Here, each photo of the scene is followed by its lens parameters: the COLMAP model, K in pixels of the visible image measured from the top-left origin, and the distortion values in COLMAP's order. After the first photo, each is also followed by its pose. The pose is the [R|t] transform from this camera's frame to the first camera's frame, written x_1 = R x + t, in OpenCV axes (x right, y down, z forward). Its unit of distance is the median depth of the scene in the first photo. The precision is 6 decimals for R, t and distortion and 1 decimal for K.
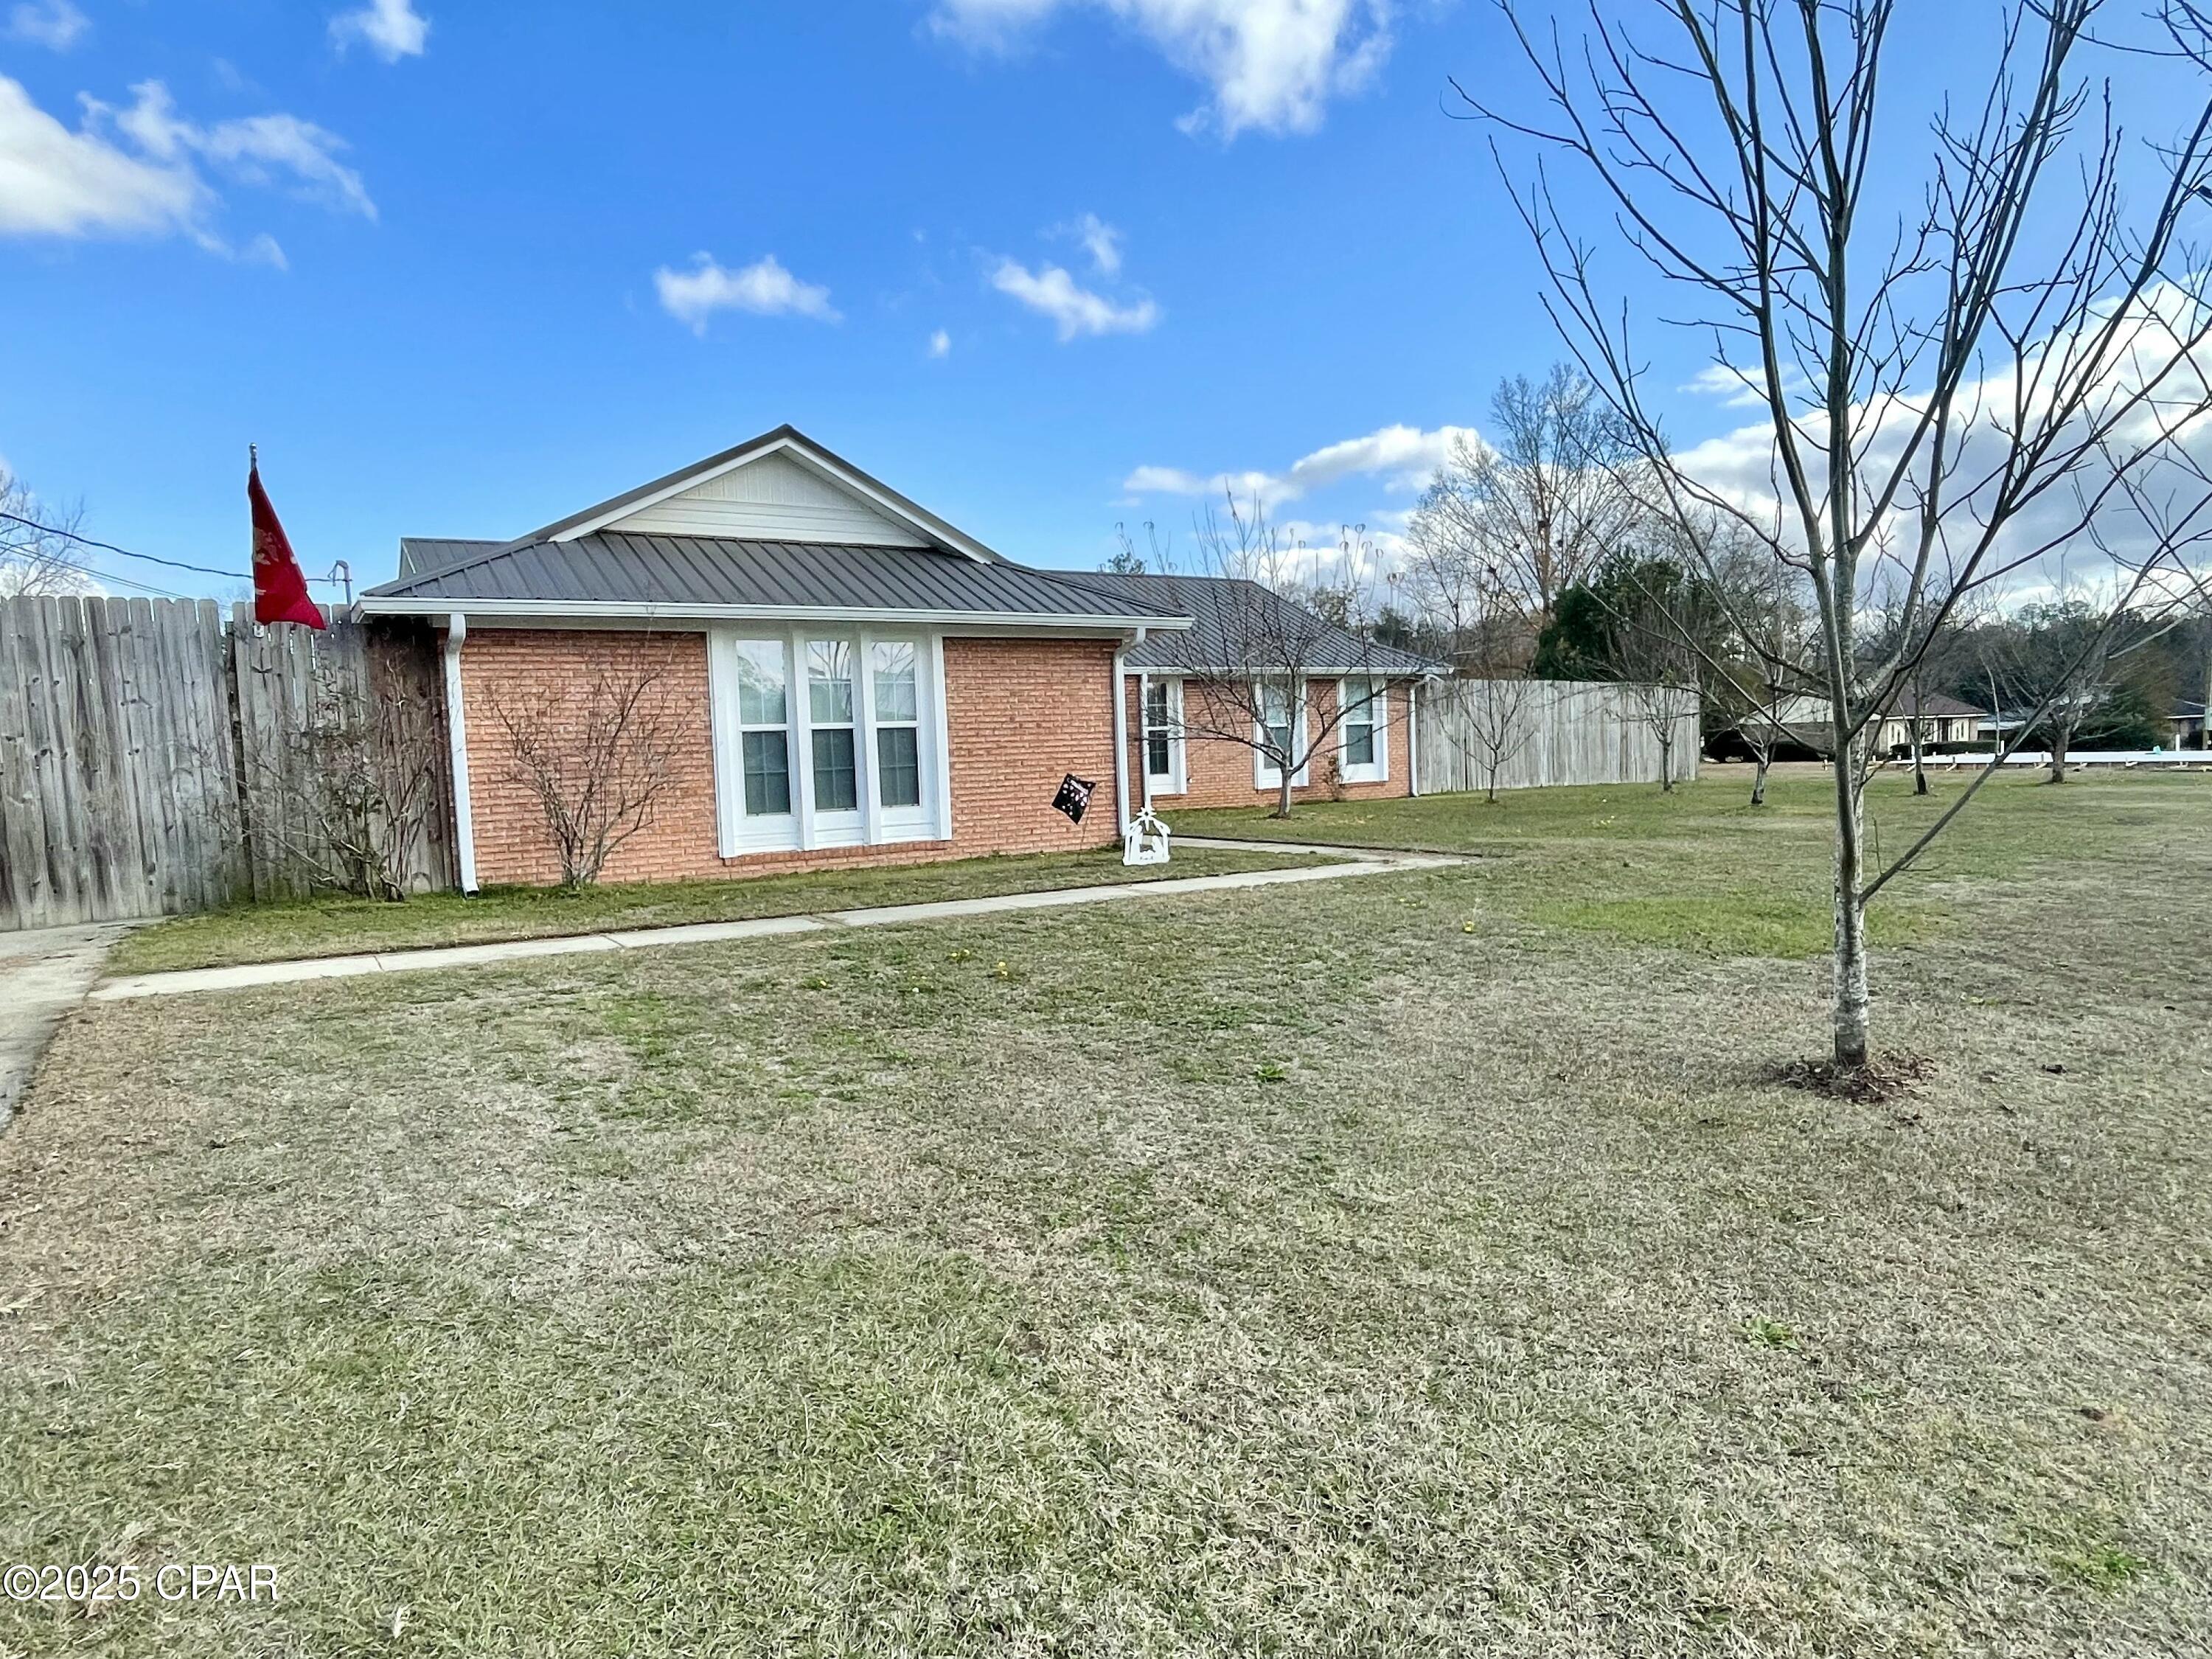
lens RADIAL K [[1317.2, 0, 1106.0], [0, 1317.2, 829.5], [0, 0, 1]] dist [-0.001794, -0.001553]
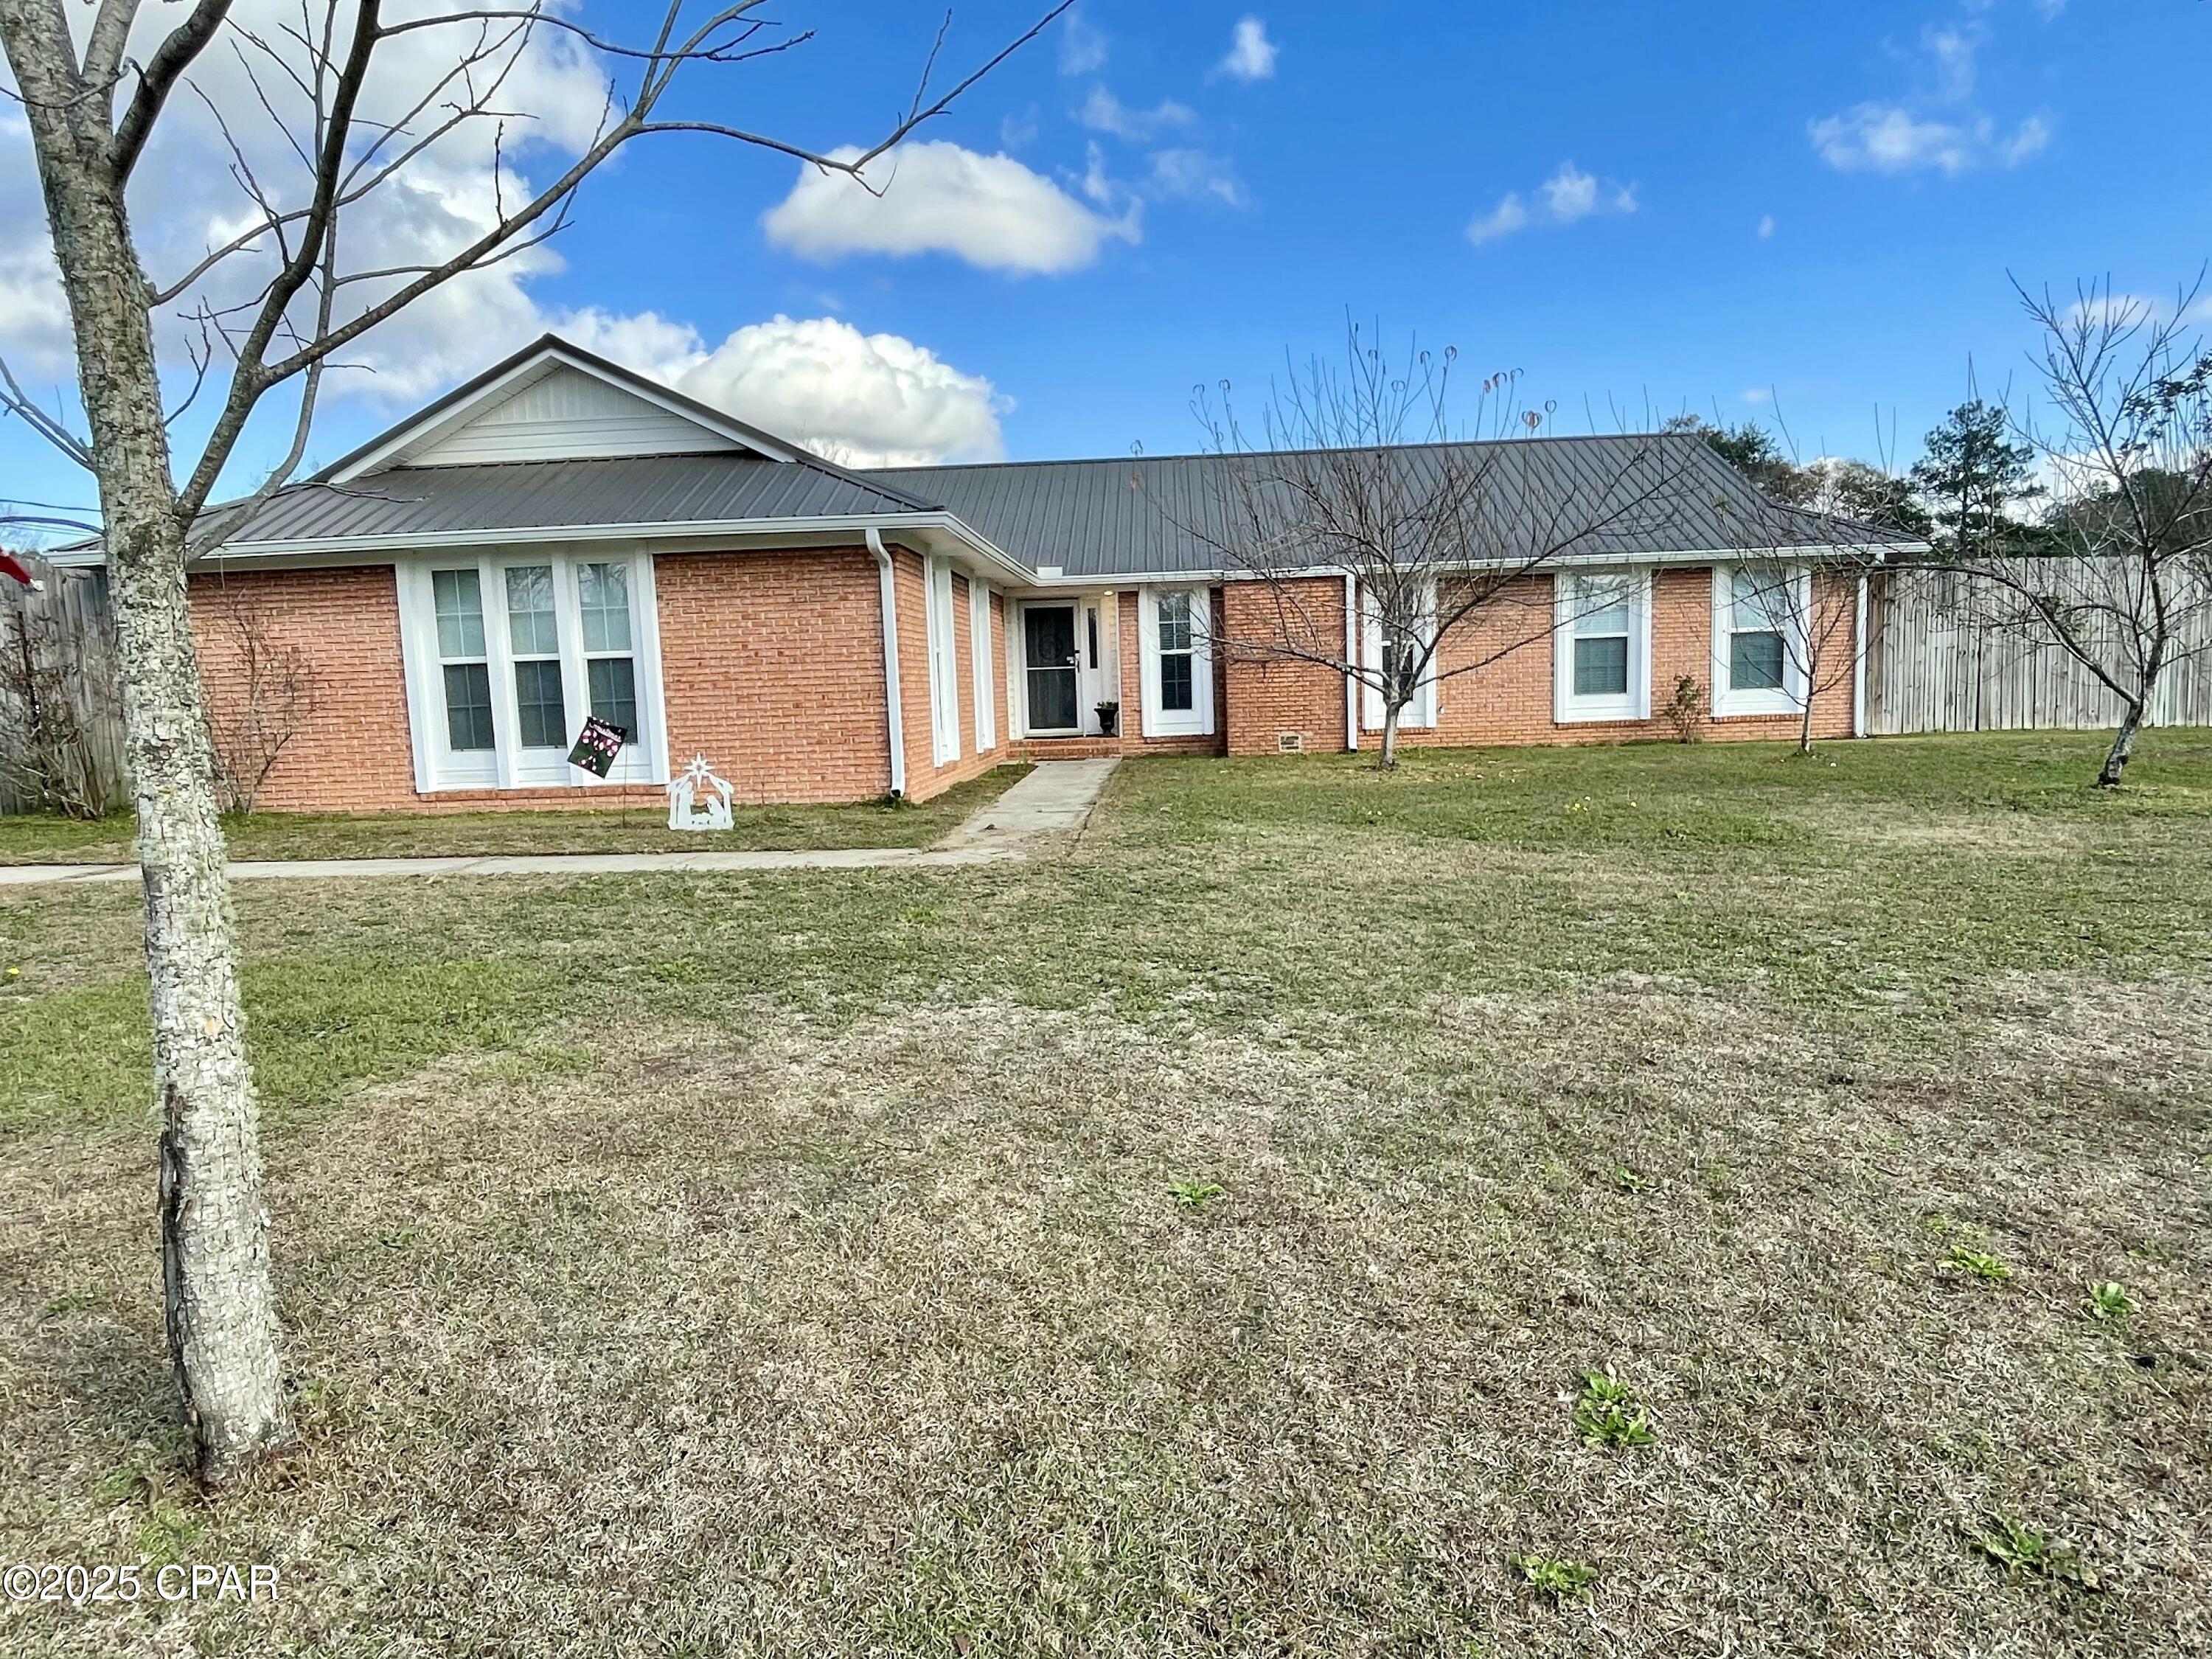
lens RADIAL K [[1317.2, 0, 1106.0], [0, 1317.2, 829.5], [0, 0, 1]] dist [-0.001794, -0.001553]
pose [[0.807082, 0.072546, -0.585966, 0.653333], [-0.030311, 0.996205, 0.081587, -0.043856], [0.589661, -0.048086, 0.806218, 0.459750]]
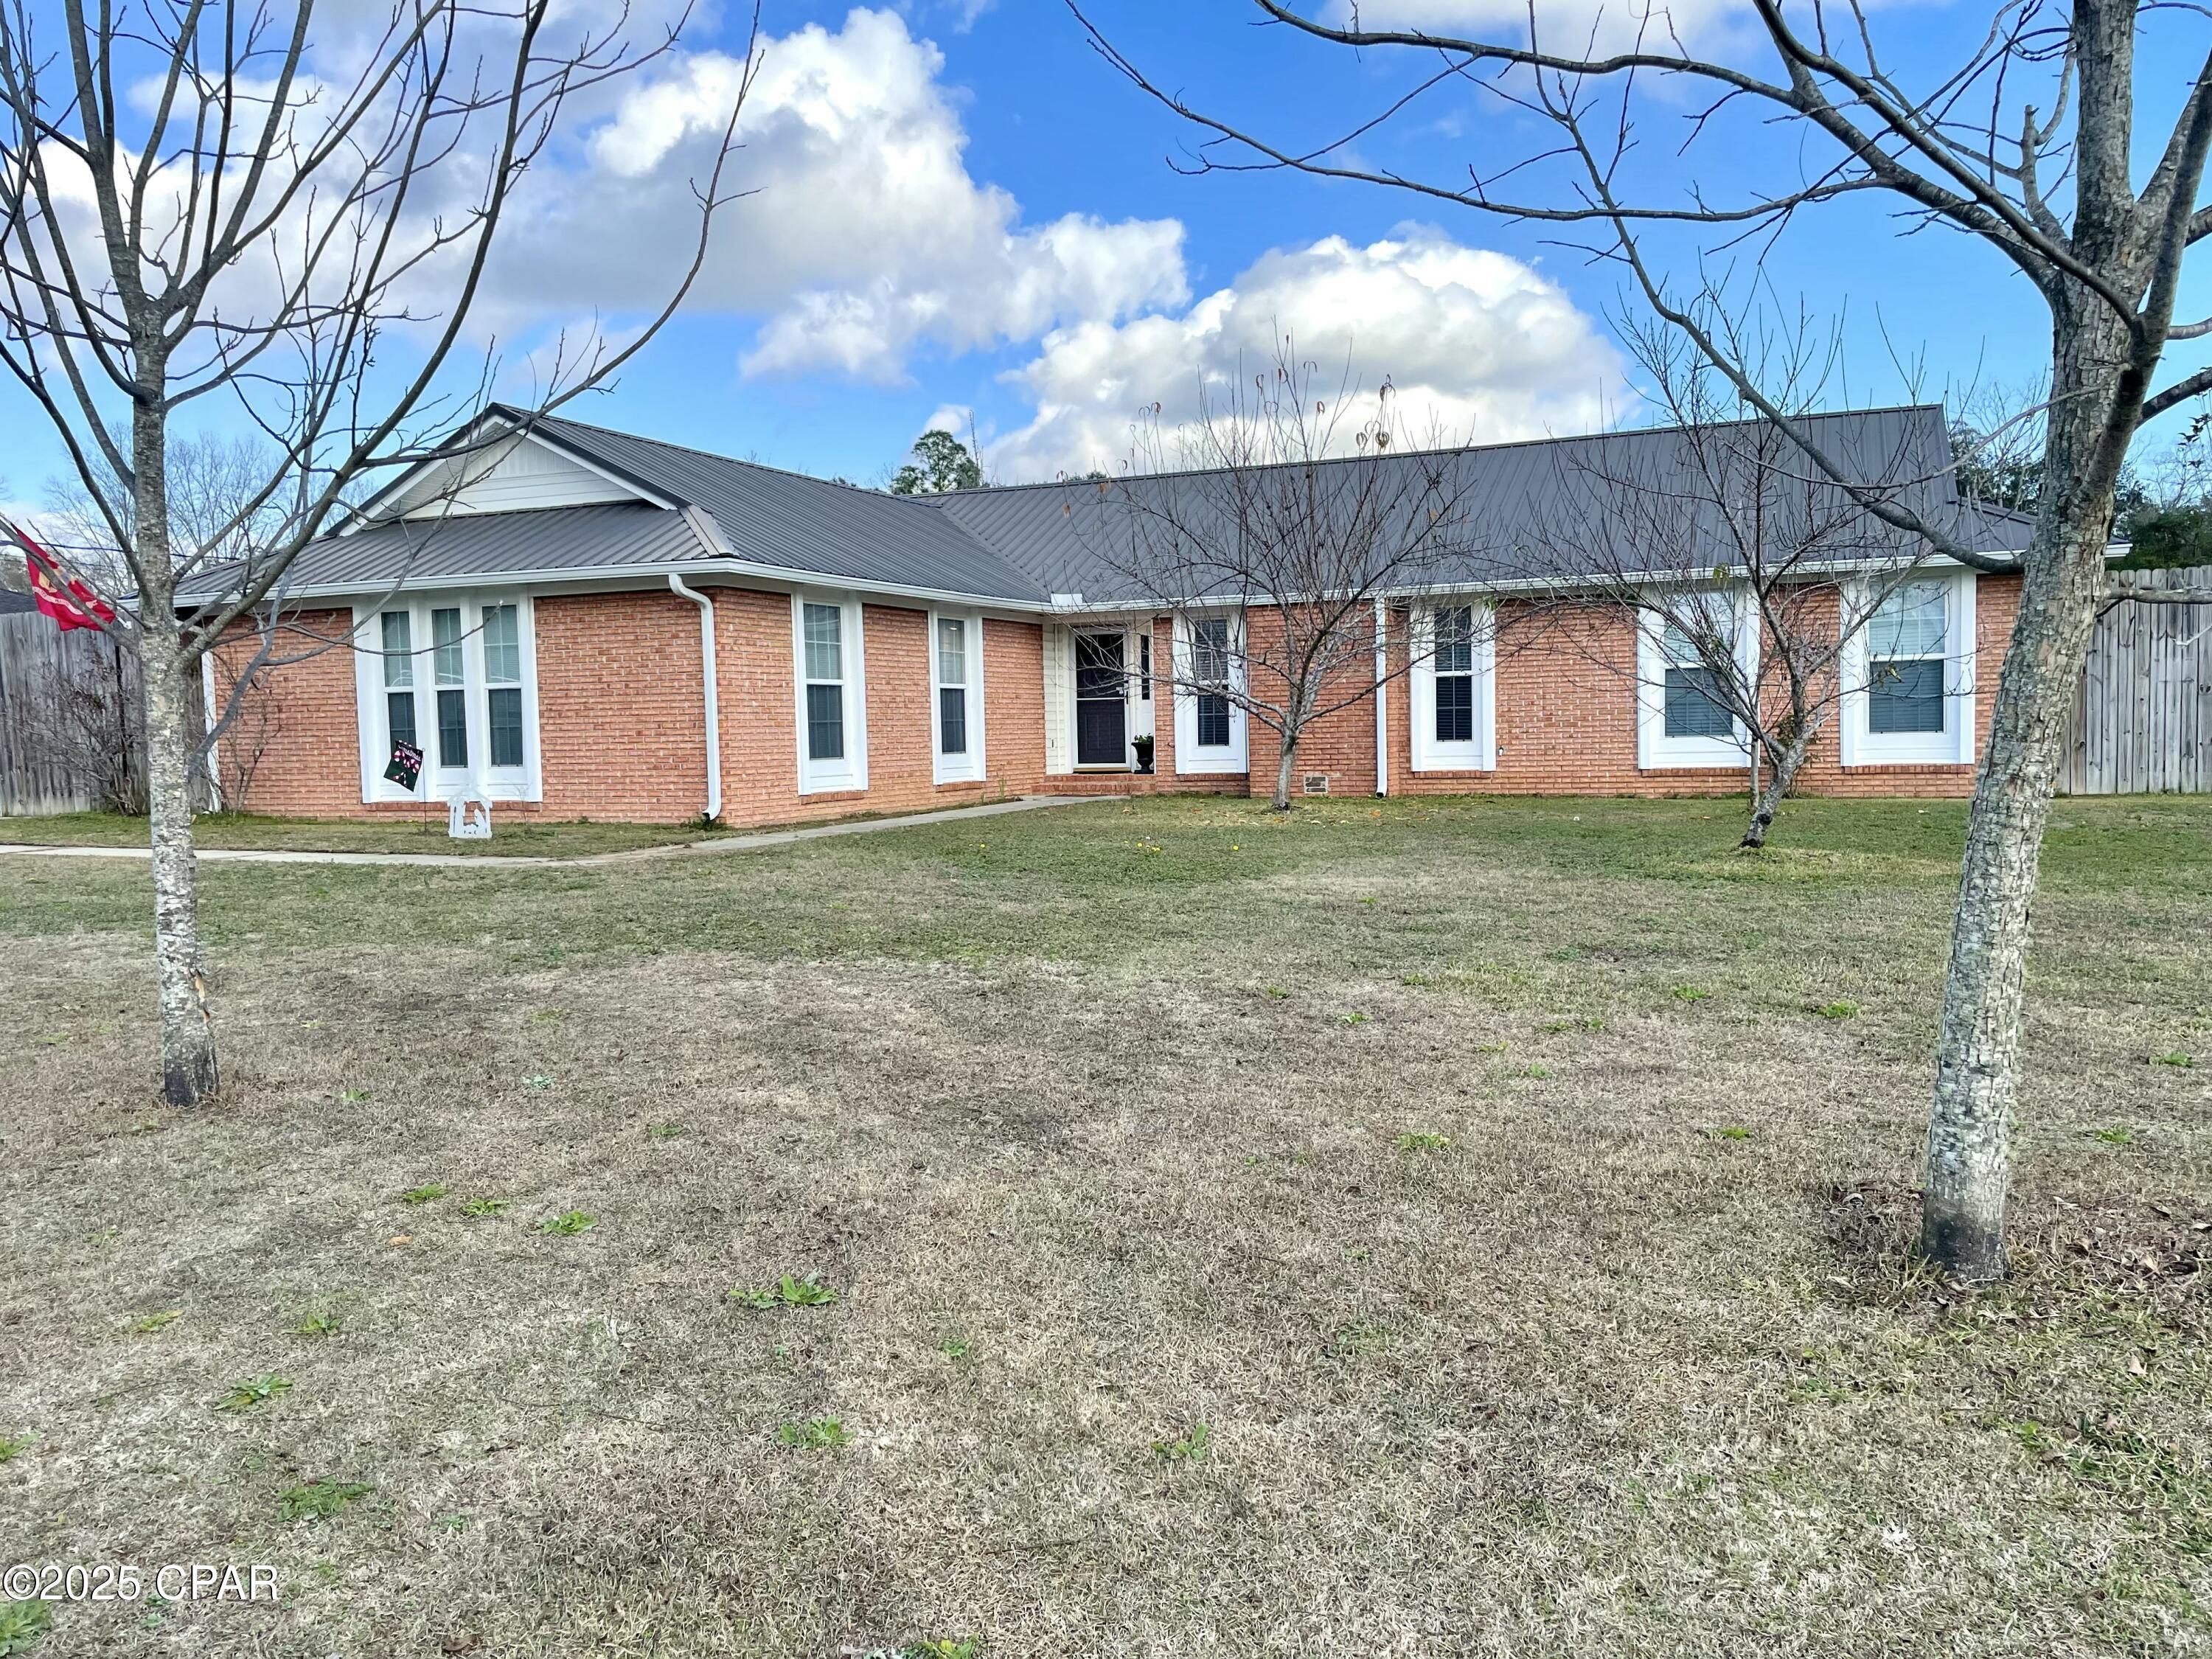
lens RADIAL K [[1665.3, 0, 1102.1], [0, 1665.3, 814.7], [0, 0, 1]] dist [0.064909, -0.080289]
pose [[0.555718, 0.067902, -0.828593, 1.176493], [-0.049236, 0.997598, 0.048730, -0.065696], [0.829912, 0.013717, 0.557726, 0.654568]]
